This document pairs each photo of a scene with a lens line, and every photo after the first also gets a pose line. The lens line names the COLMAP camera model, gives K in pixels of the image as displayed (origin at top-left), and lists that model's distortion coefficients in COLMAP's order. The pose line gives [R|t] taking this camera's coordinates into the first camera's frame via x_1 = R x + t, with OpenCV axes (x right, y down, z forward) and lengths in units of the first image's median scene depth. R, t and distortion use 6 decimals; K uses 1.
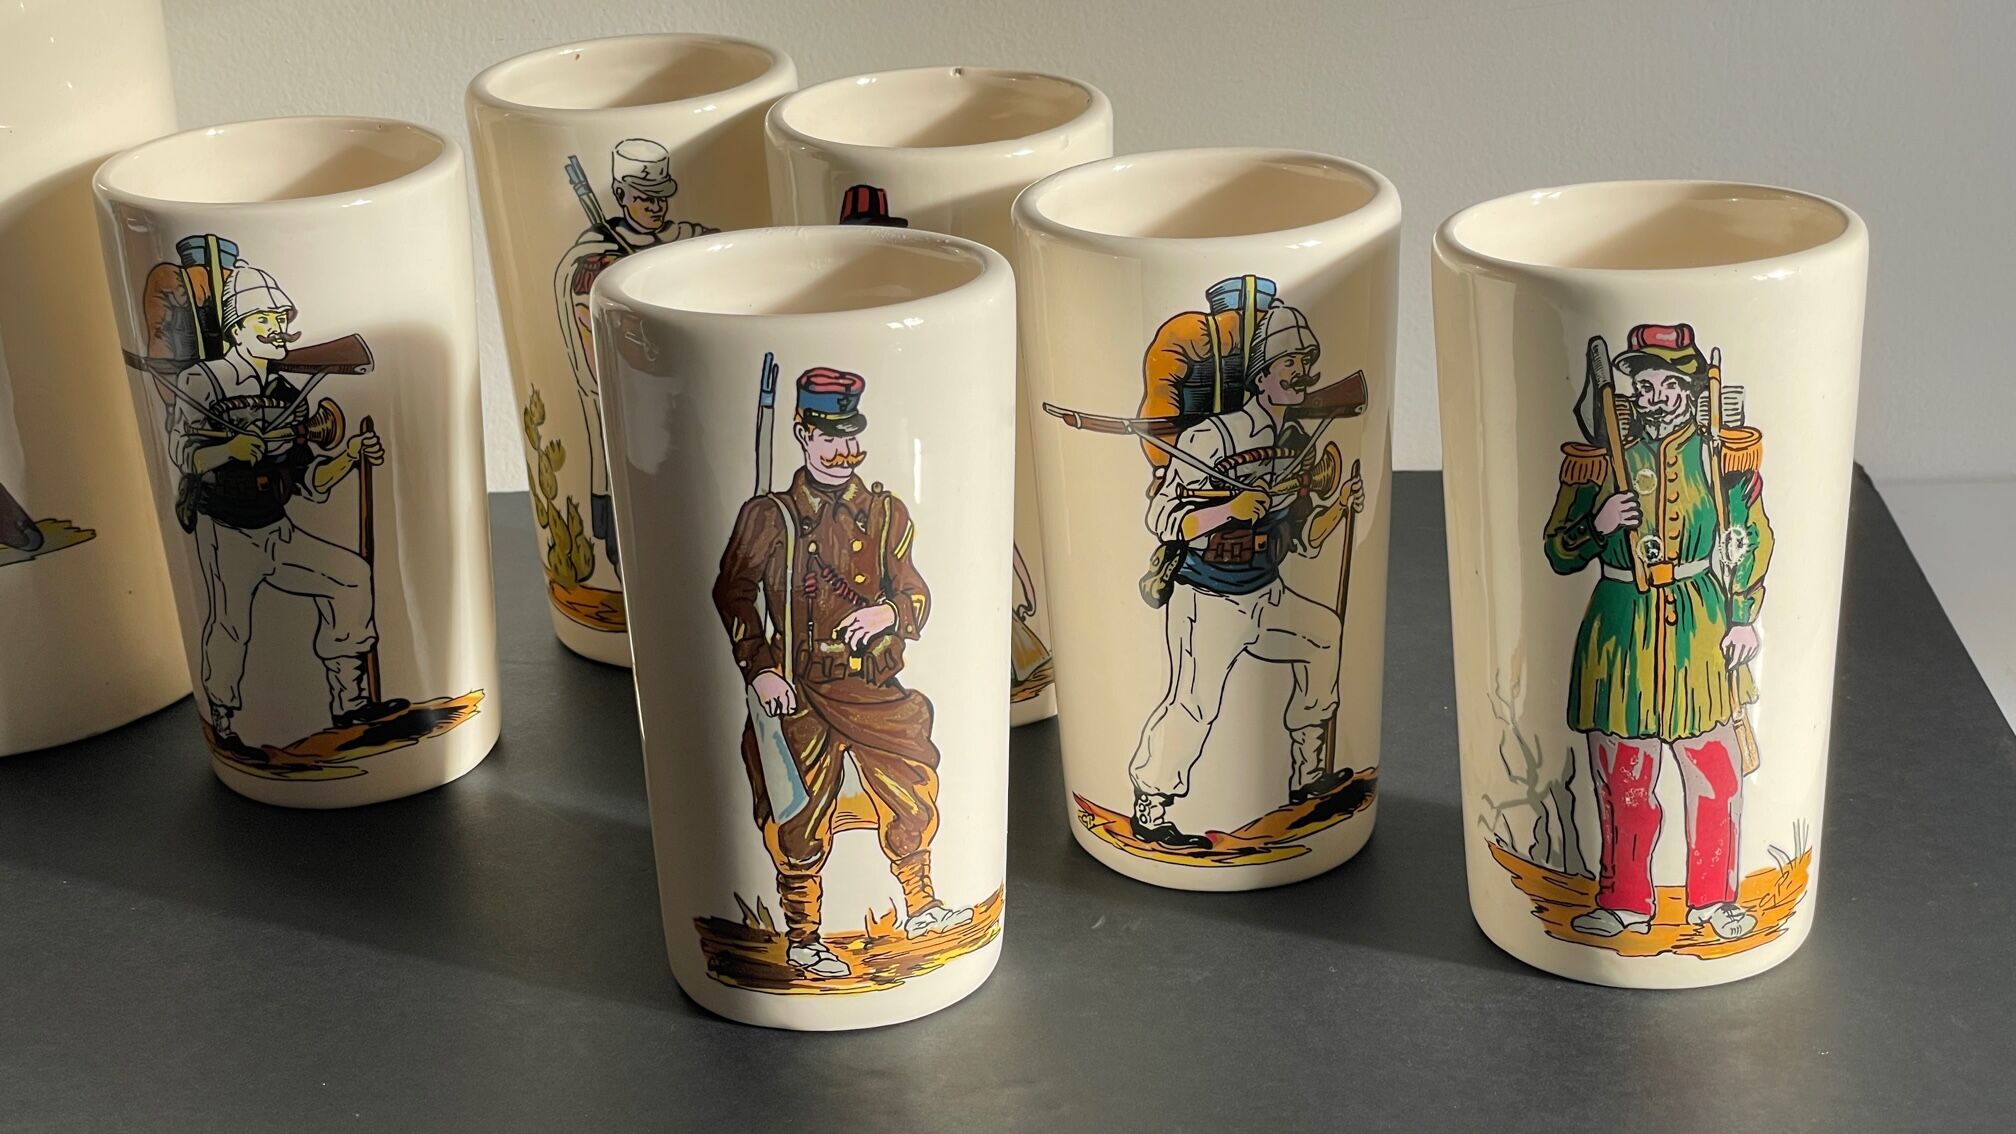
lens RADIAL K [[3074.7, 0, 1003.5], [0, 3074.7, 573.4], [0, 0, 1]] dist [-0.018123, 1.383032]
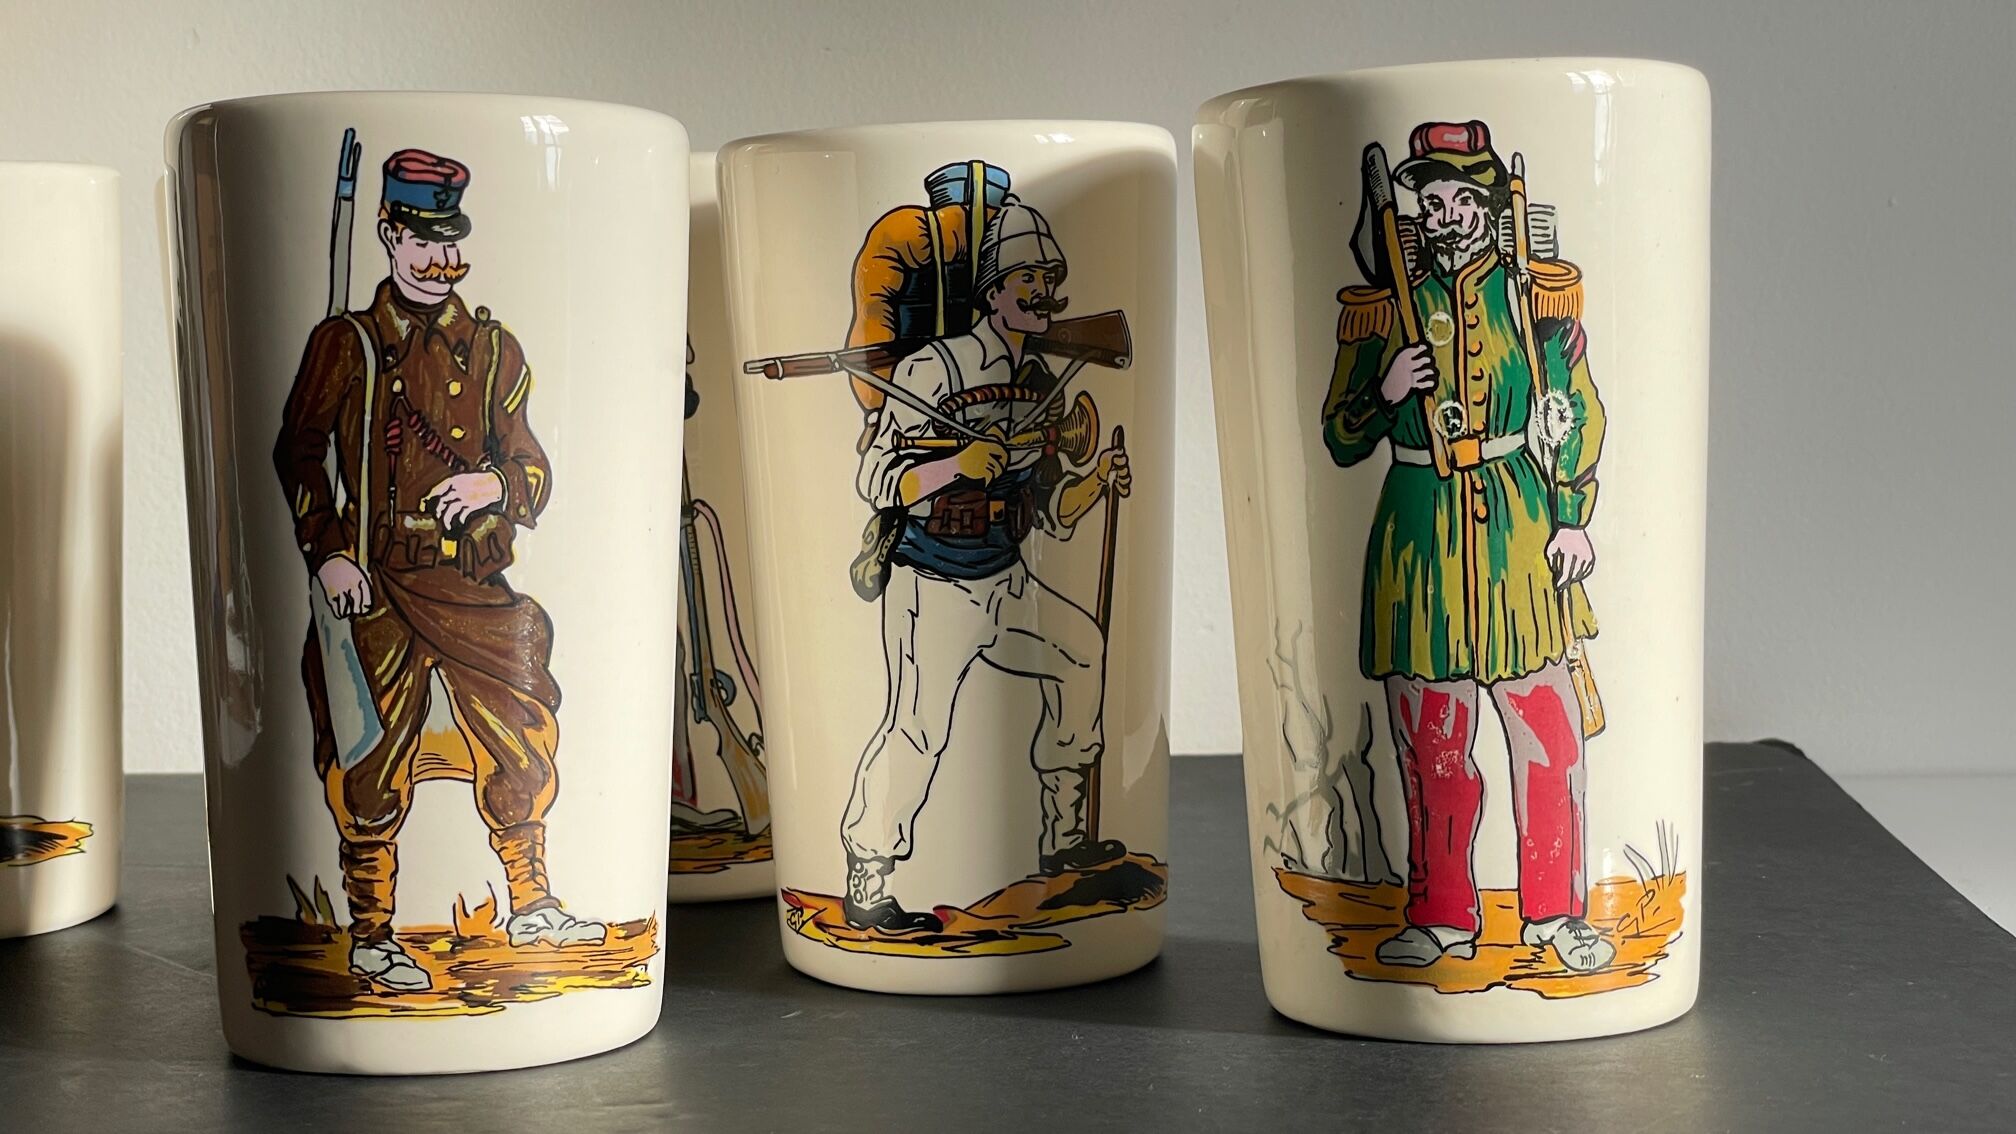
lens RADIAL K [[3074.7, 0, 1003.5], [0, 3074.7, 573.4], [0, 0, 1]] dist [-0.018123, 1.383032]
pose [[0.999636, 0.019410, -0.018762, 0.107978], [-0.024141, 0.953805, -0.299454, 0.265999], [0.012083, 0.299798, 0.953926, 0.246609]]
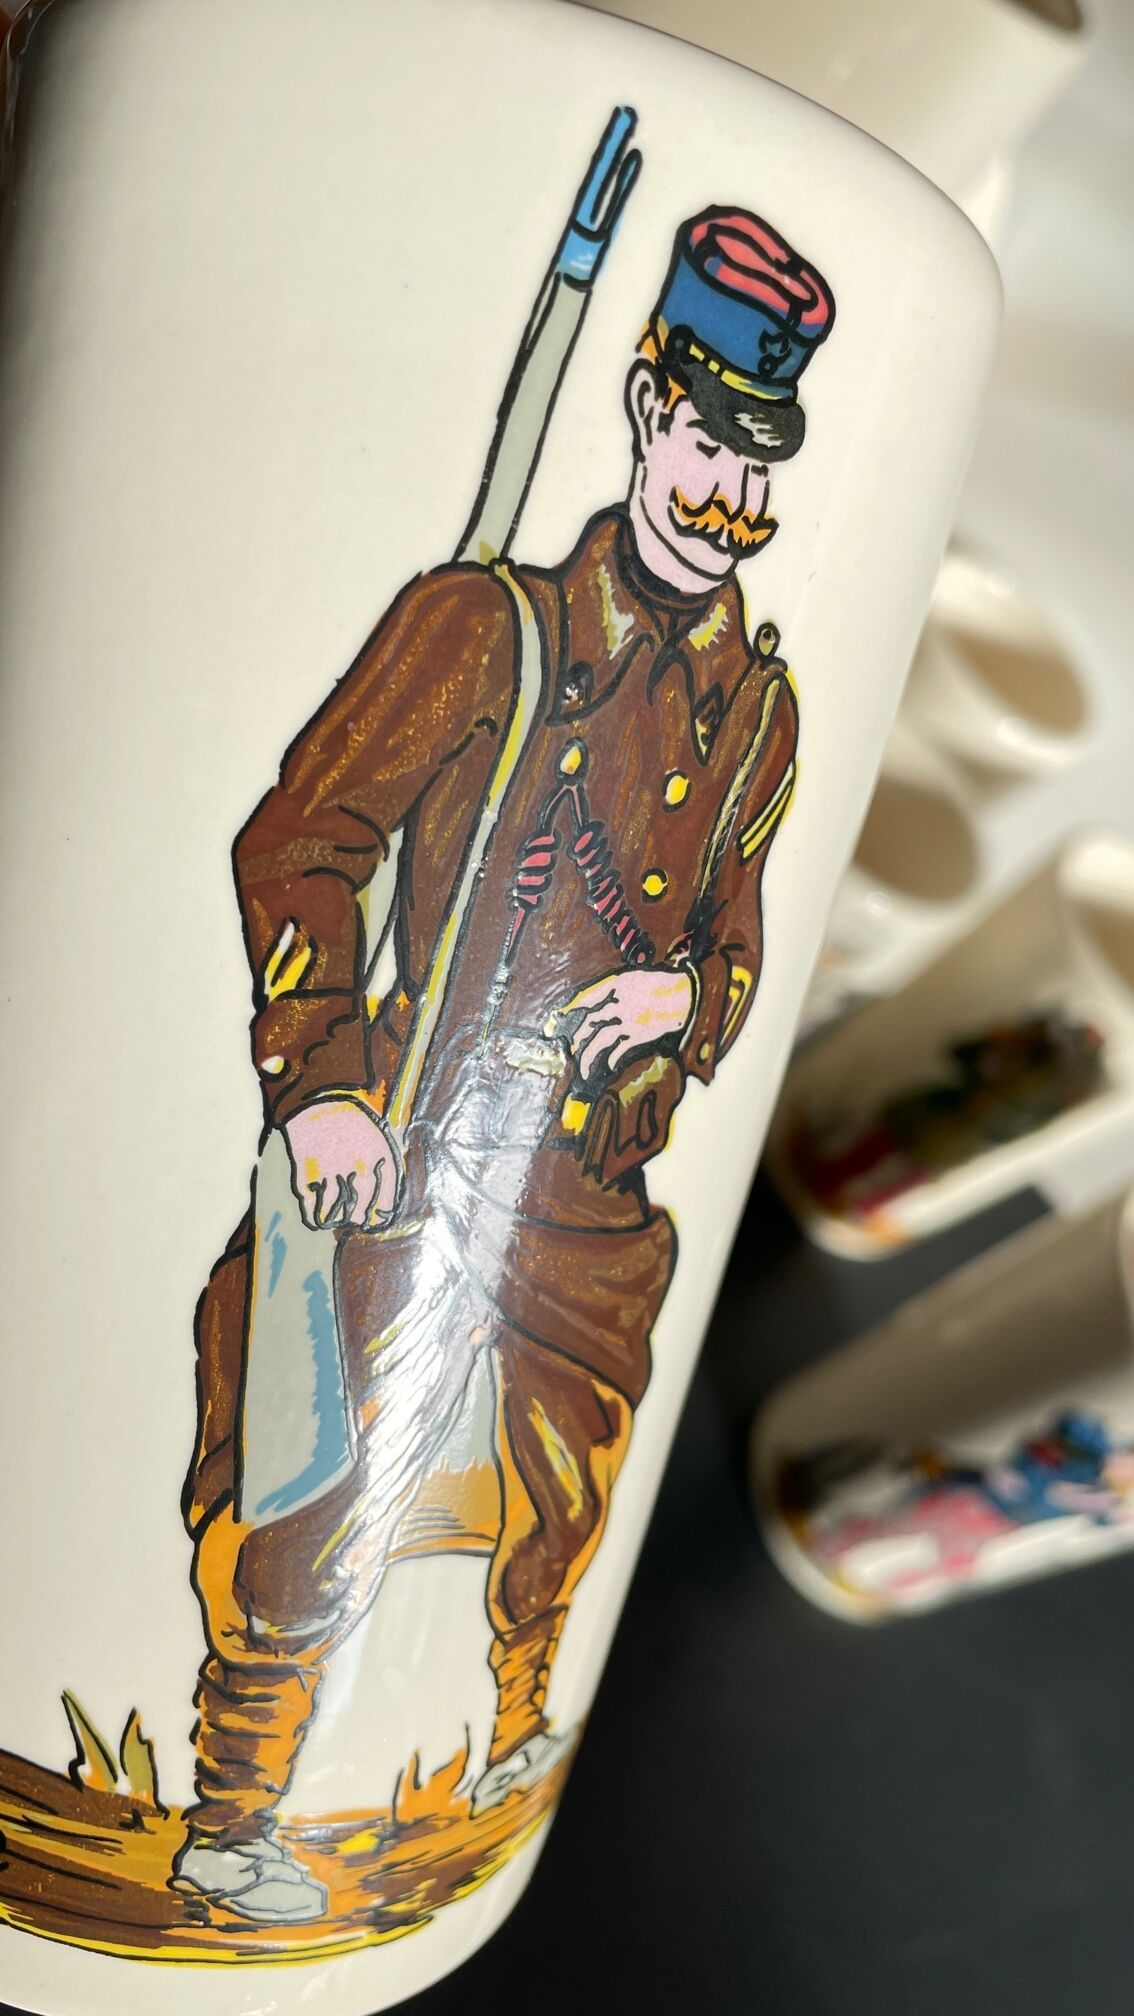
lens RADIAL K [[1576.8, 0, 567.0], [0, 1576.8, 1008.0], [0, 0, 1]] dist [0.062604, -0.120121]
pose [[0.920127, 0.187063, 0.344054, -0.115985], [-0.138306, 0.977150, -0.161396, 0.047064], [-0.366383, 0.100920, 0.924975, 0.813016]]
